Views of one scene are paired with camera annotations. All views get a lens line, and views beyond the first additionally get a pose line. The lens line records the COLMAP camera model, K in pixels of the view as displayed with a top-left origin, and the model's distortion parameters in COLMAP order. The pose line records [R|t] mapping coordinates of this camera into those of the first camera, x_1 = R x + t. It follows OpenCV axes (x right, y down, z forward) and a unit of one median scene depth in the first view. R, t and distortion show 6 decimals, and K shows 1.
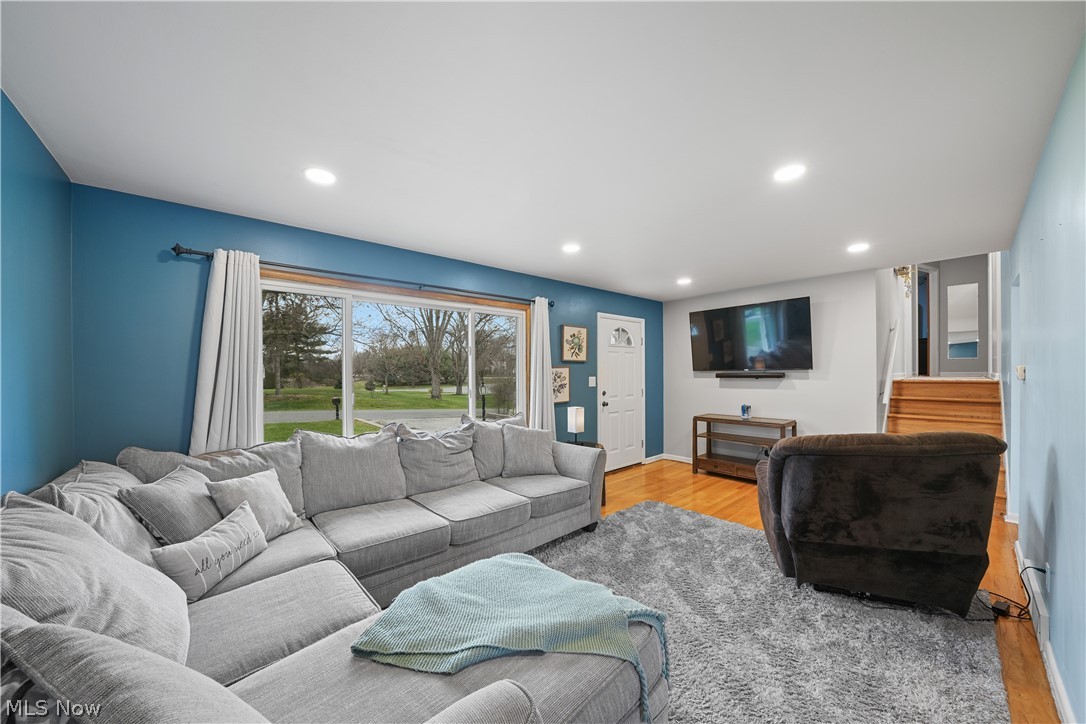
lens RADIAL K [[377.8, 0, 541.3], [0, 377.8, 368.3], [0, 0, 1]] dist [-0.021030, 0.001711]
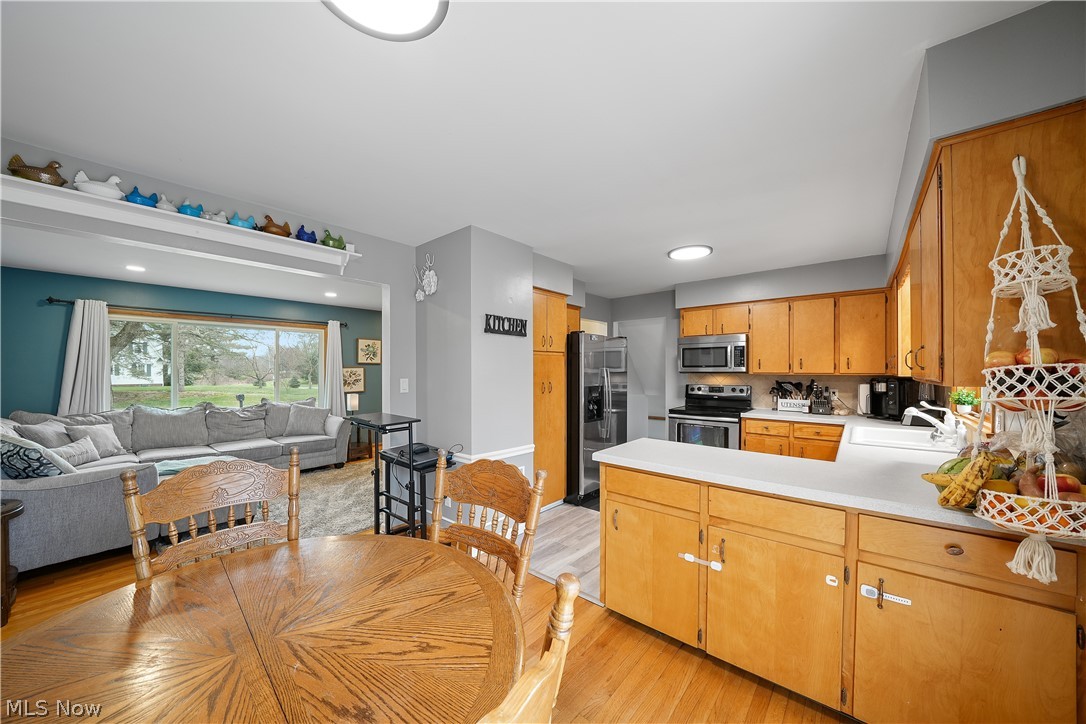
lens RADIAL K [[377.8, 0, 541.4], [0, 377.8, 366.6], [0, 0, 1]] dist [-0.021030, 0.001711]
pose [[0.990324, 0.008838, 0.138495, 0.978384], [-0.008946, 0.999960, 0.000156, -0.022885], [-0.138488, -0.001394, 0.990363, -0.936706]]
